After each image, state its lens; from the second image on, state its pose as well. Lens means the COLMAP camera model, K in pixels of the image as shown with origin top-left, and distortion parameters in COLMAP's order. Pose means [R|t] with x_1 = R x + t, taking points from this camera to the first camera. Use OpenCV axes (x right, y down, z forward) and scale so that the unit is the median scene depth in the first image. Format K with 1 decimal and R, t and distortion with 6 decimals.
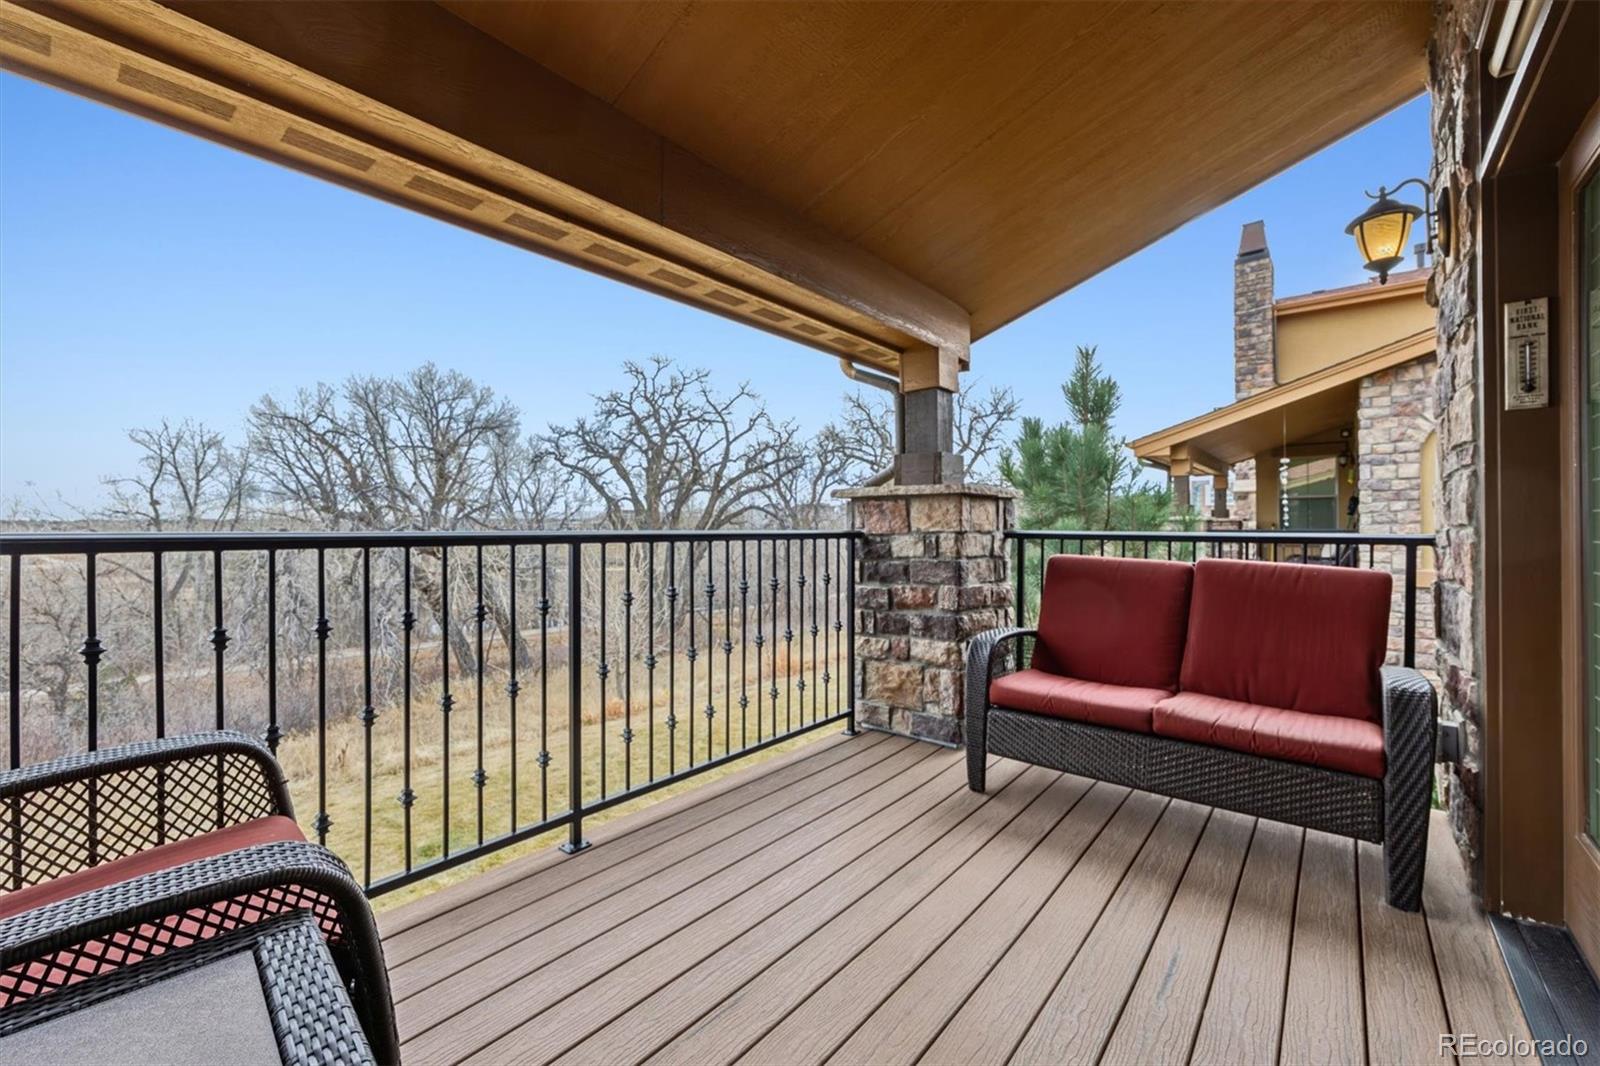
lens RADIAL K [[697.3, 0, 802.2], [0, 697.3, 531.9], [0, 0, 1]] dist [-0.010902, -0.000044]
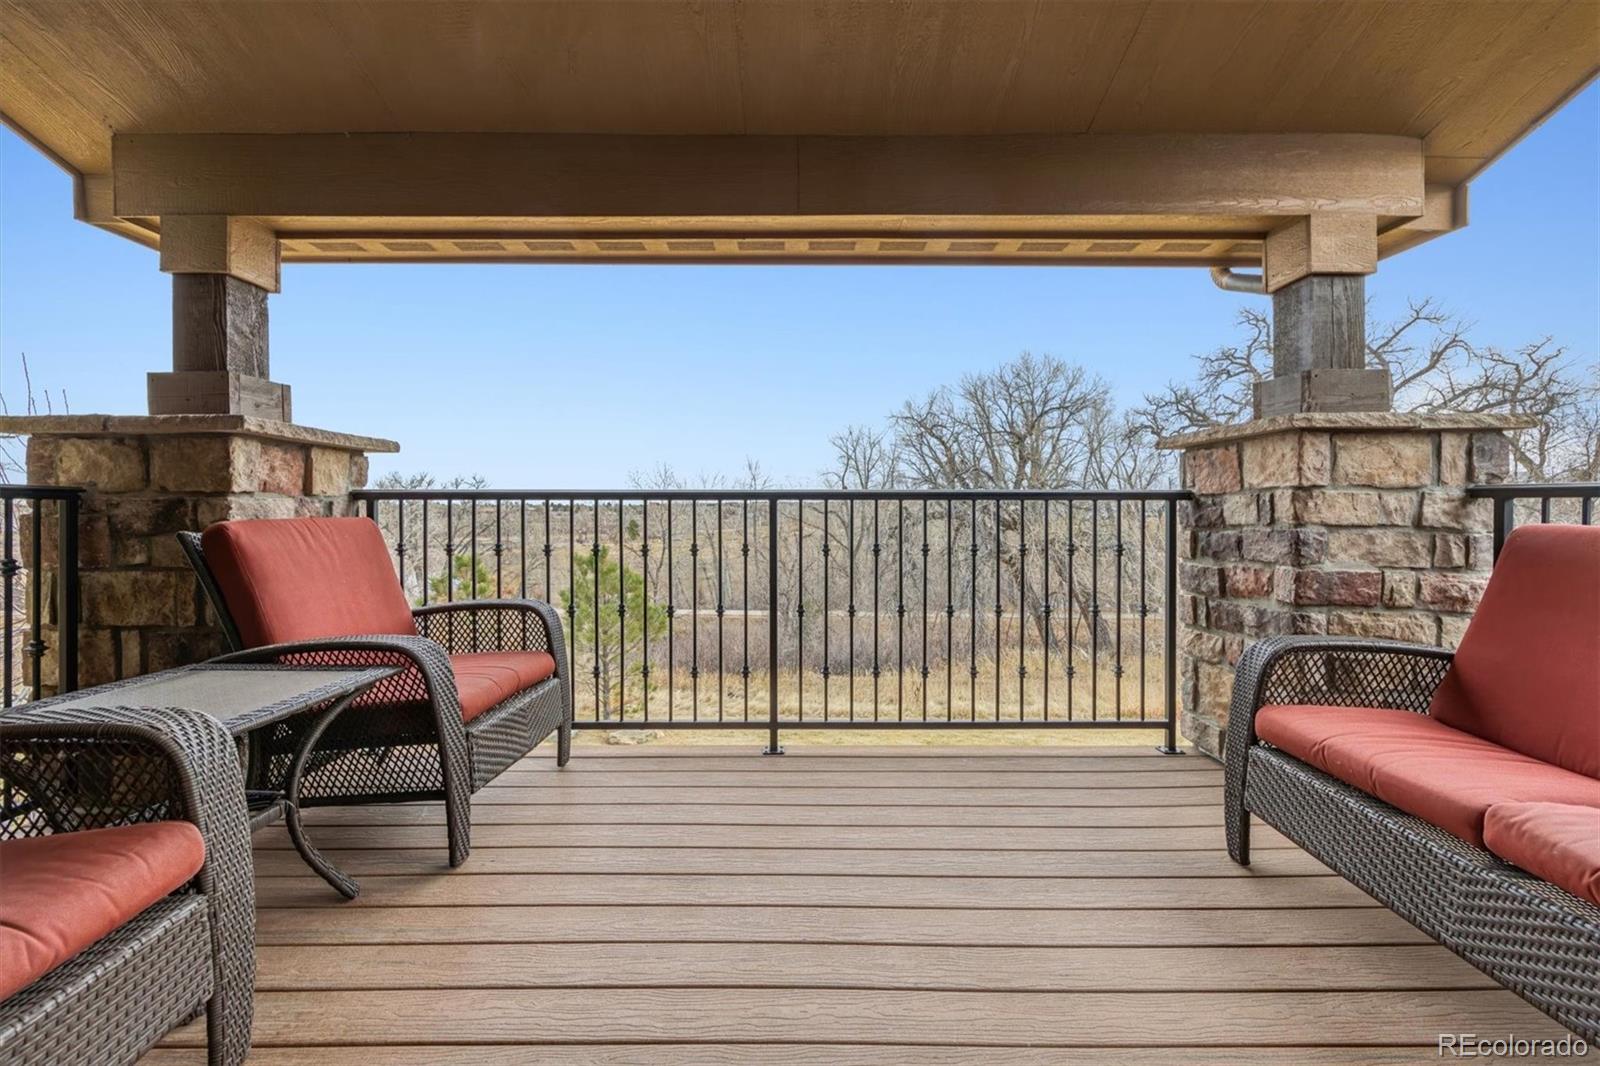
lens RADIAL K [[715.0, 0, 802.6], [0, 715.0, 523.1], [0, 0, 1]] dist [0.000001, 0.000355]
pose [[0.605475, 0.014955, -0.795724, 0.455092], [-0.008345, 0.999888, 0.012442, 0.028454], [0.795821, -0.000893, 0.605532, 0.193154]]
